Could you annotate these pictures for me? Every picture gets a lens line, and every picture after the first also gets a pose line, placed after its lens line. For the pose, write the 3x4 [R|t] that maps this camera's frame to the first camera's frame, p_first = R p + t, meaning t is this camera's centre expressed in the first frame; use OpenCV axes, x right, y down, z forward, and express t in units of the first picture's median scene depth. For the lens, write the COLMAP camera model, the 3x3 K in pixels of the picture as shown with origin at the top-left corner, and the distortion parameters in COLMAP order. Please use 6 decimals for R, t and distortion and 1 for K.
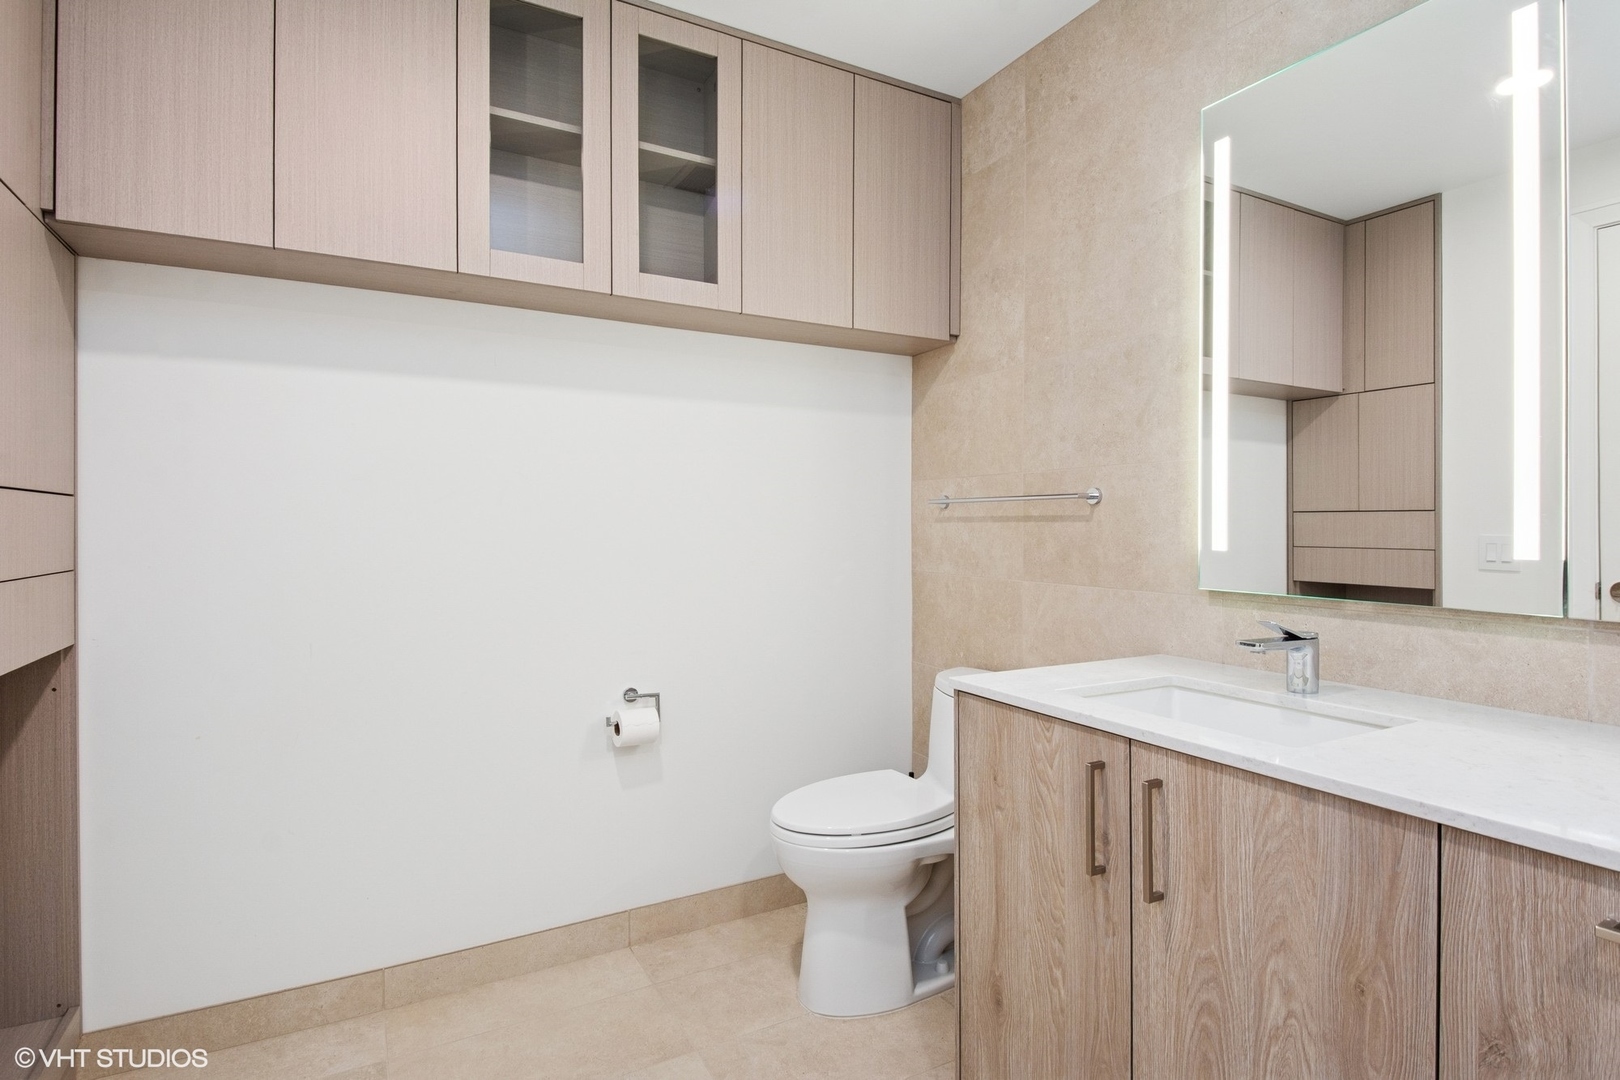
lens RADIAL K [[806.2, 0, 803.1], [0, 806.2, 528.0], [0, 0, 1]] dist [-0.000732, -0.021557]
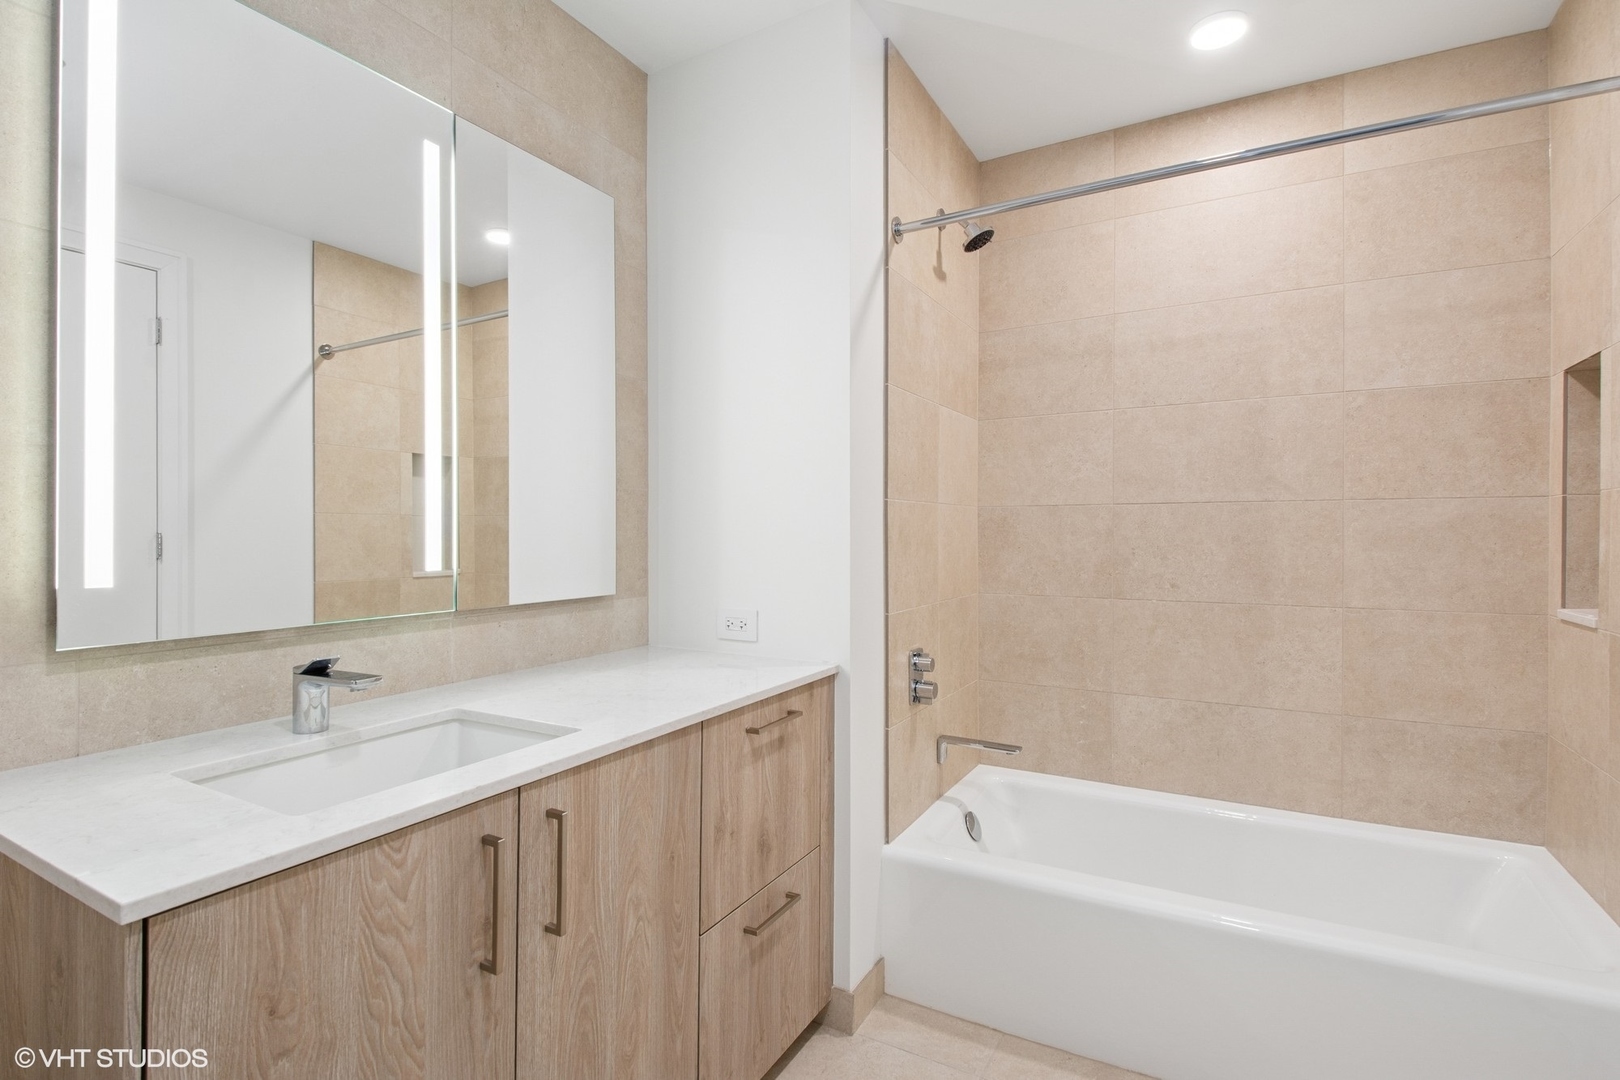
lens RADIAL K [[762.3, 0, 808.0], [0, 762.3, 519.9], [0, 0, 1]] dist [-0.034321, -0.000402]
pose [[-0.530407, 0.010784, 0.847675, -0.538827], [0.010369, 0.999927, -0.006233, -0.034187], [-0.847680, 0.005484, -0.530480, 1.285485]]
